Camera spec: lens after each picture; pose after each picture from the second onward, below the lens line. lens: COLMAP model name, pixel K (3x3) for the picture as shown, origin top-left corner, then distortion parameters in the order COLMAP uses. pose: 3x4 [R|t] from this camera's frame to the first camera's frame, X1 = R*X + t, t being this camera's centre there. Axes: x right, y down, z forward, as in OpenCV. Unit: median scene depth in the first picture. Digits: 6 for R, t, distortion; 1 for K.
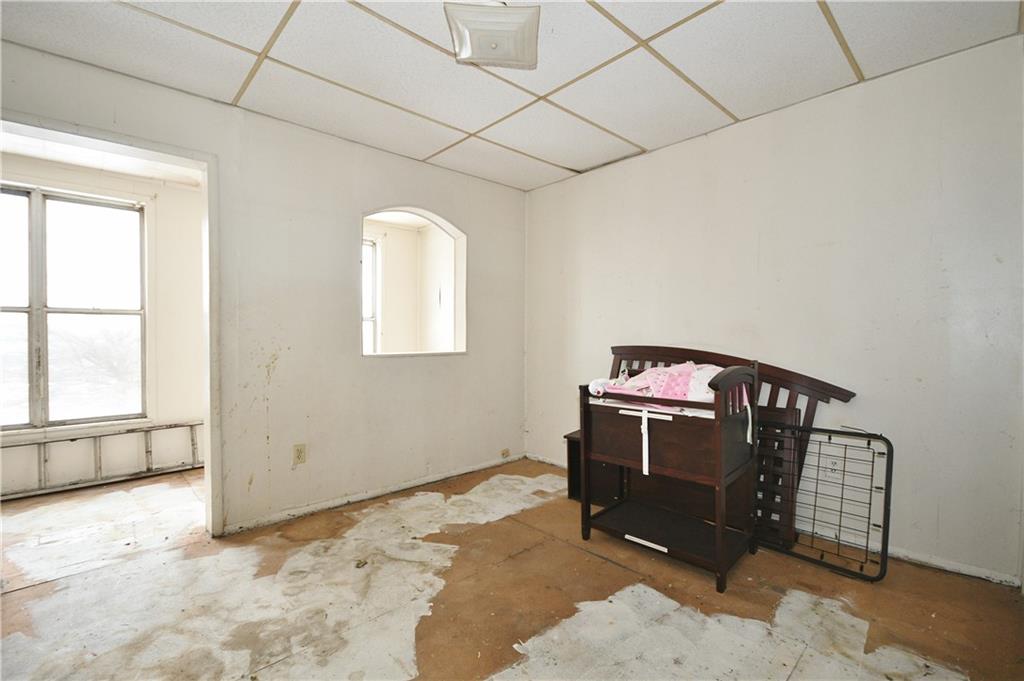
lens RADIAL K [[451.5, 0, 506.1], [0, 451.5, 344.0], [0, 0, 1]] dist [0.018482, -0.016898]
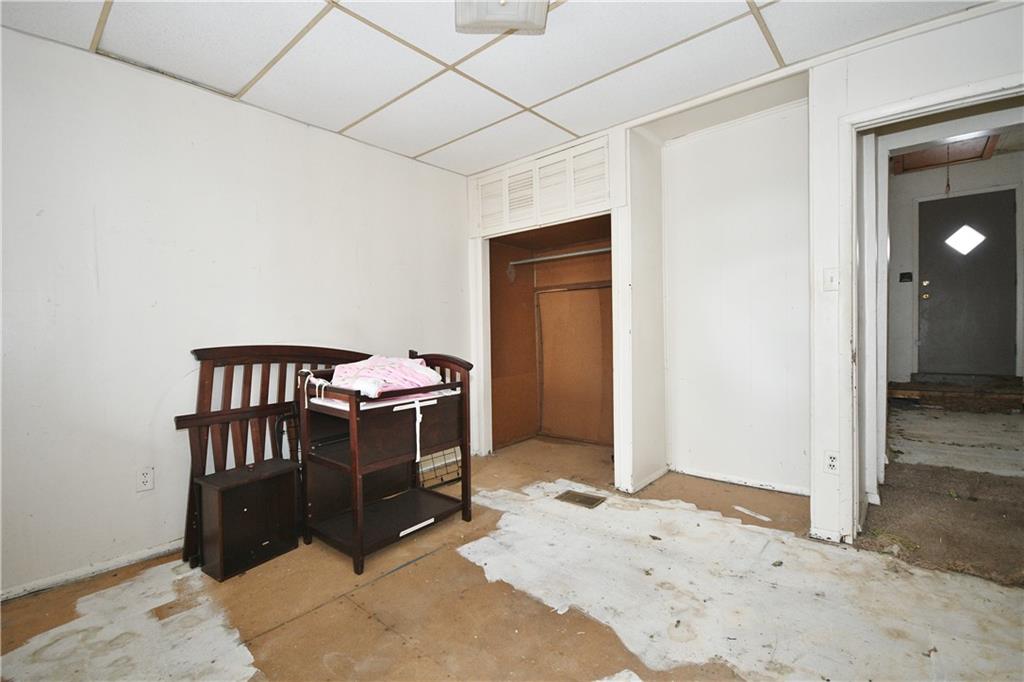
lens RADIAL K [[451.5, 0, 506.1], [0, 451.5, 344.5], [0, 0, 1]] dist [0.018482, -0.016898]
pose [[-0.102315, -0.027578, 0.994370, -0.815095], [0.034120, 0.998930, 0.031215, -0.010750], [-0.994167, 0.037122, -0.101264, 0.964696]]
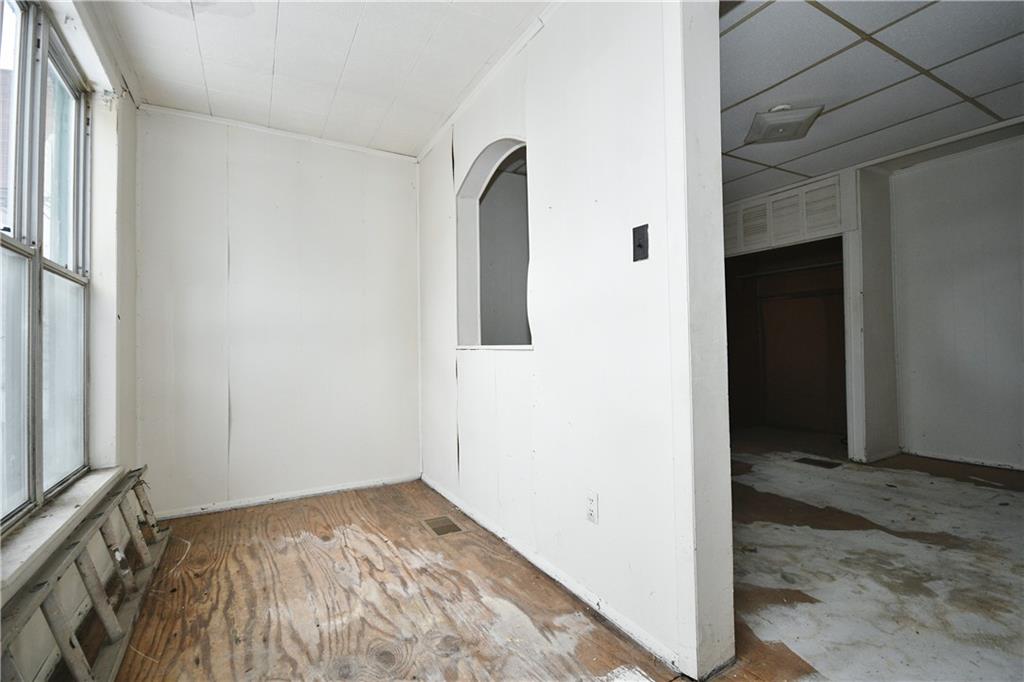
lens RADIAL K [[466.7, 0, 507.2], [0, 466.7, 342.6], [0, 0, 1]] dist [0.010759, -0.013463]
pose [[0.239859, 0.002878, 0.970804, -1.533818], [0.034100, 0.999354, -0.011388, 0.029871], [-0.970209, 0.035836, 0.239606, 1.338126]]
